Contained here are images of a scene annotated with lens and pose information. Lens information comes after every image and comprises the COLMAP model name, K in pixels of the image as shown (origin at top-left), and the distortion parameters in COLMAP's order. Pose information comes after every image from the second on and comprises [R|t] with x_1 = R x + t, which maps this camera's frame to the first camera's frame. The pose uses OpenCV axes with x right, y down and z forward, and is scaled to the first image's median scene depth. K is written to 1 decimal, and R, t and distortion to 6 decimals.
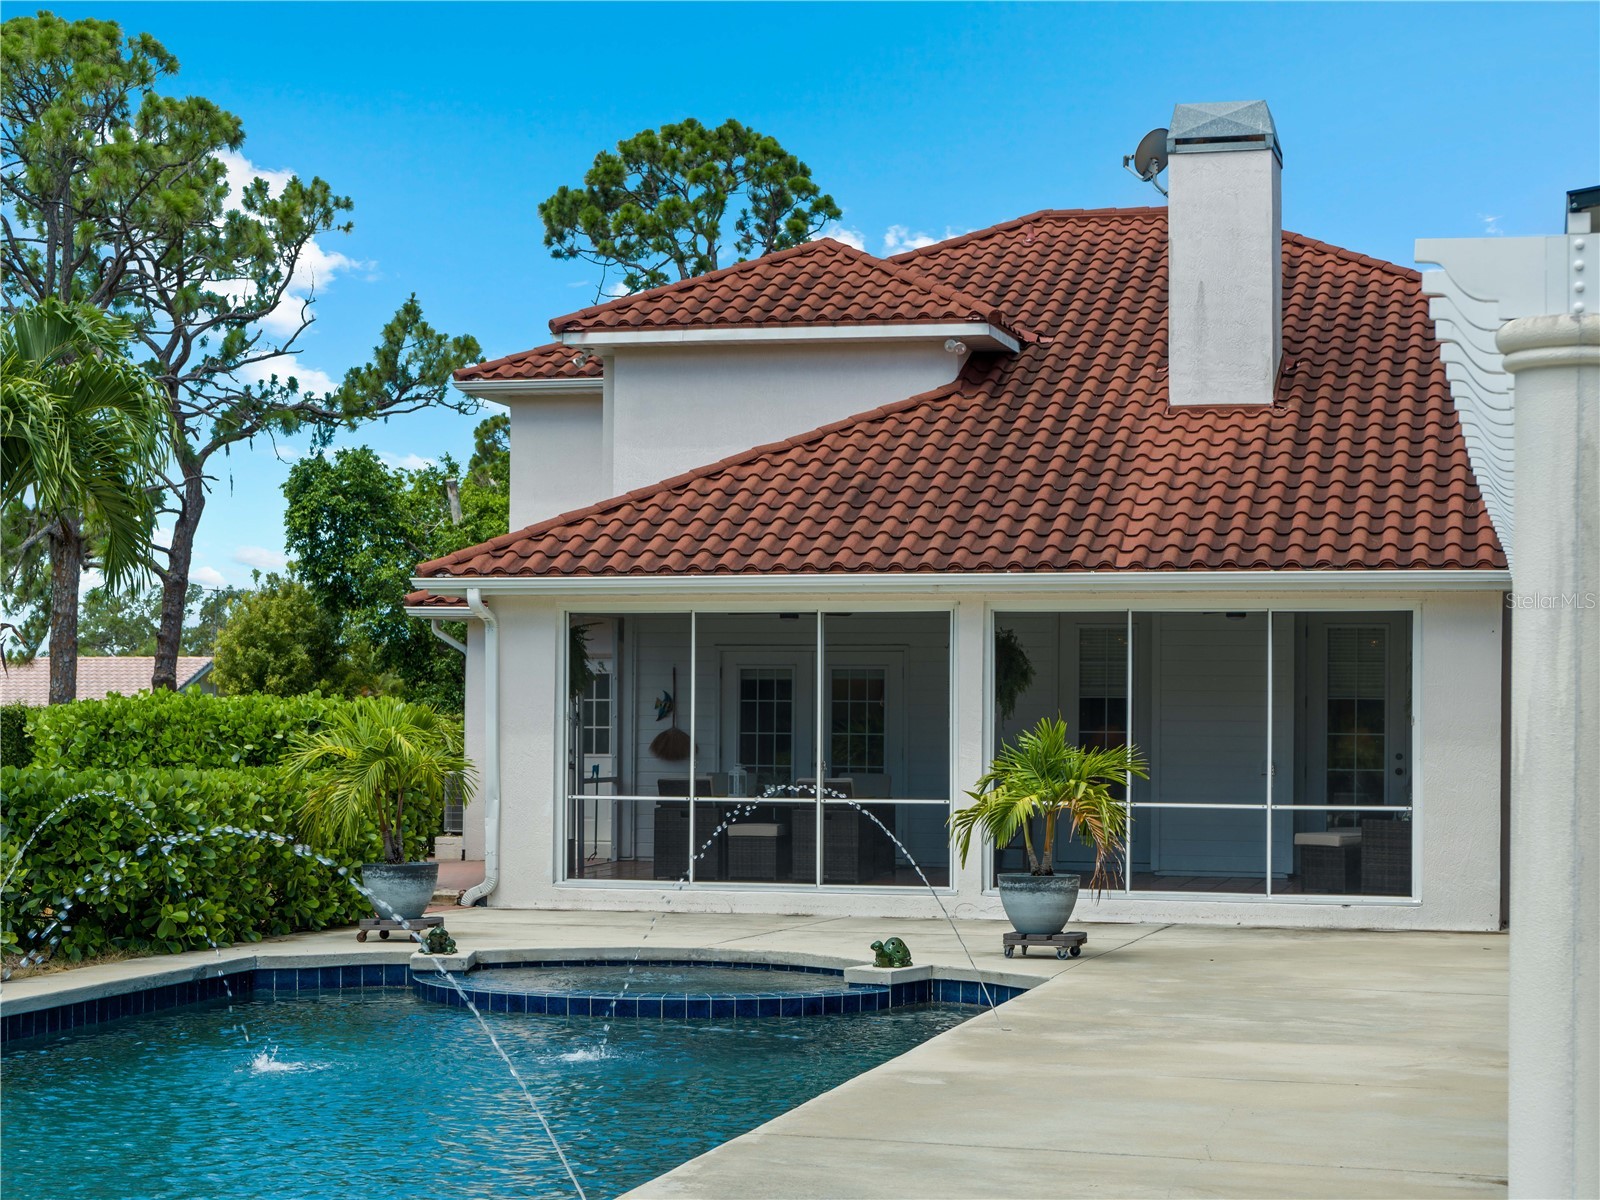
lens RADIAL K [[2629.7, 0, 796.1], [0, 2629.7, 574.9], [0, 0, 1]] dist [0.038230, 0.000000]
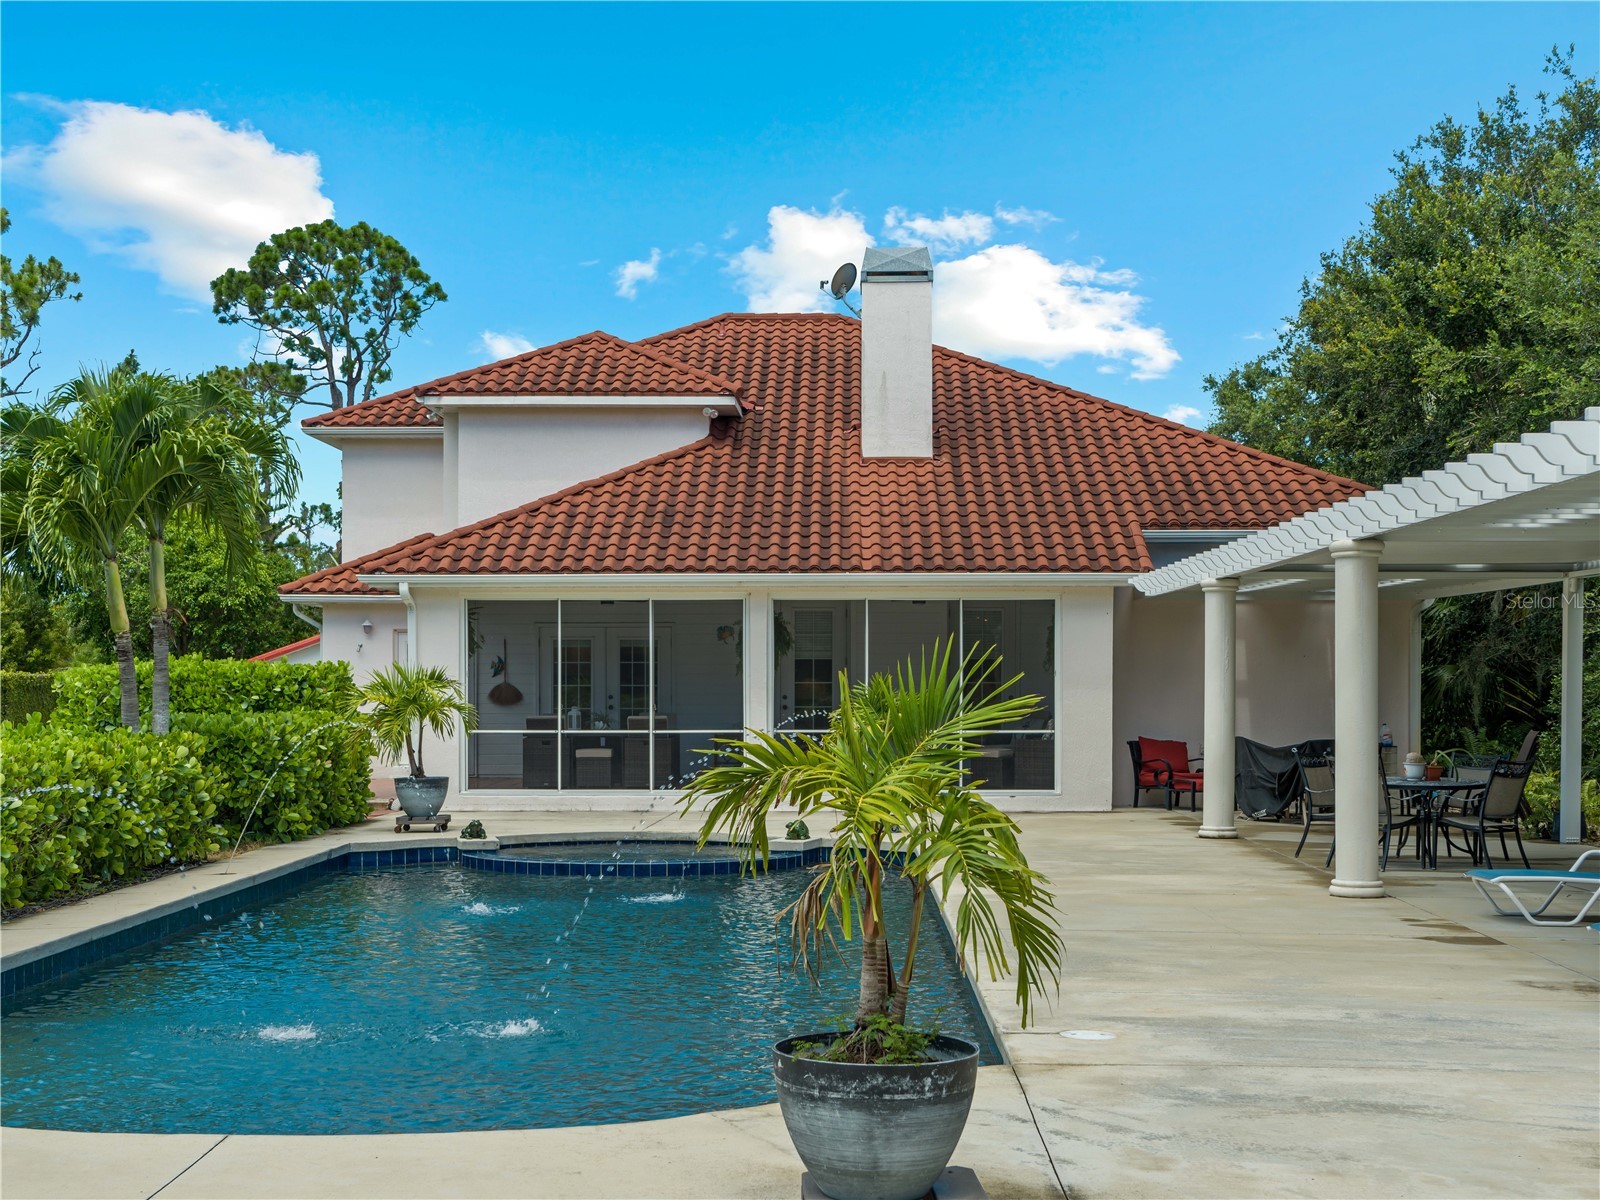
lens RADIAL K [[1941.2, 0, 802.1], [0, 1941.2, 657.4], [0, 0, 1]] dist [0.010351, 0.000000]
pose [[0.979015, -0.004743, 0.203732, -0.105608], [-0.004484, 0.998986, 0.044802, -0.001937], [-0.203738, -0.044776, 0.978001, -0.041041]]
